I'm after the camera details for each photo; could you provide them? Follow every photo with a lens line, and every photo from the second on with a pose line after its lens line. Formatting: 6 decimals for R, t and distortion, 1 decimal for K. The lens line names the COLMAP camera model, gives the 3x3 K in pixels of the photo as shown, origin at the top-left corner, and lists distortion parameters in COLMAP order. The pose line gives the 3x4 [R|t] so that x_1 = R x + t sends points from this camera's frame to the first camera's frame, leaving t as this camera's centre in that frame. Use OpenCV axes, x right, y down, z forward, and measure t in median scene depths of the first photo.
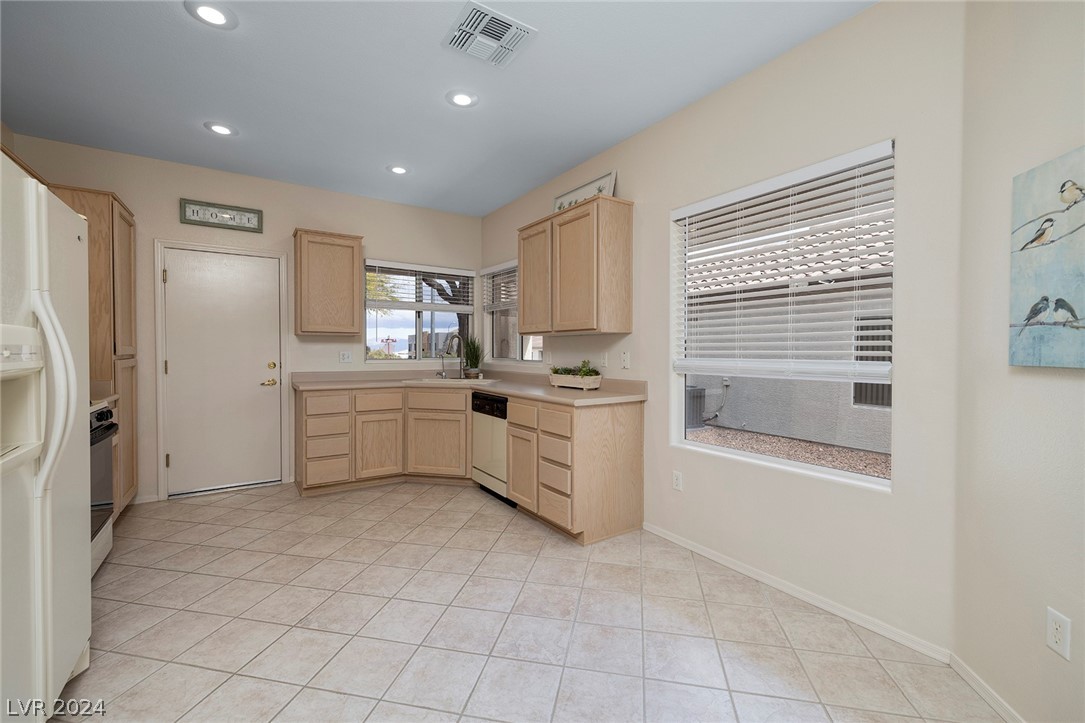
lens RADIAL K [[457.8, 0, 540.9], [0, 457.8, 359.7], [0, 0, 1]] dist [-0.001204, -0.000015]
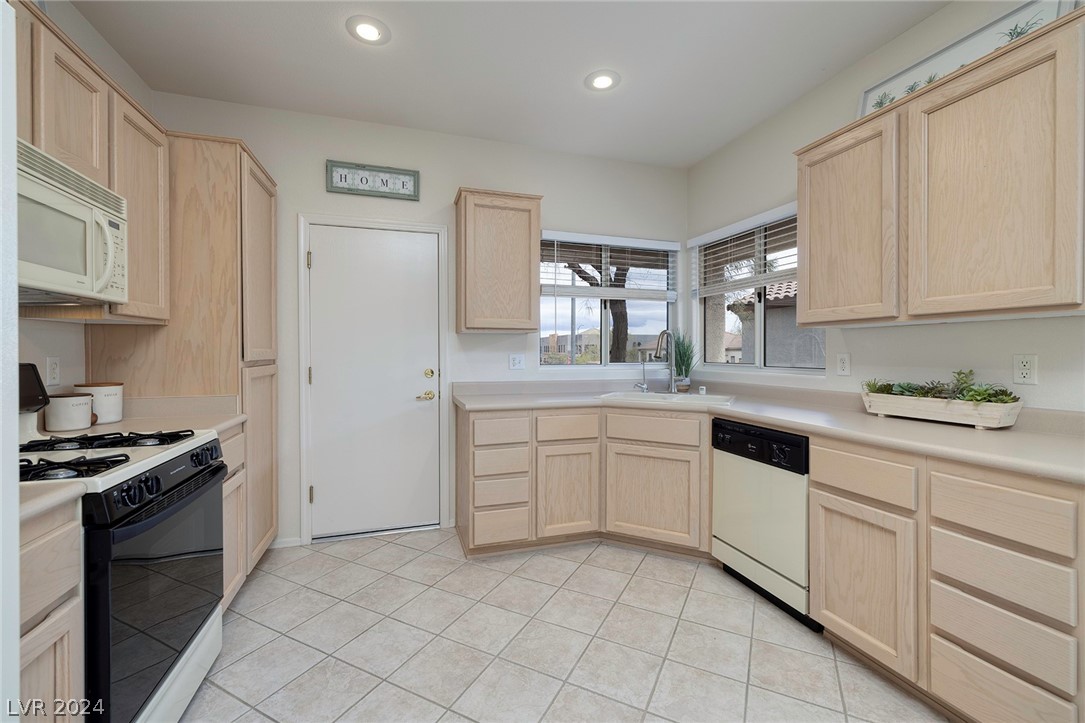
lens RADIAL K [[457.8, 0, 540.9], [0, 457.8, 359.7], [0, 0, 1]] dist [-0.001204, -0.000015]
pose [[0.961839, 0.000613, -0.273614, -0.217142], [-0.002006, 0.999986, -0.004813, -0.007443], [0.273608, 0.005178, 0.961827, 0.343329]]
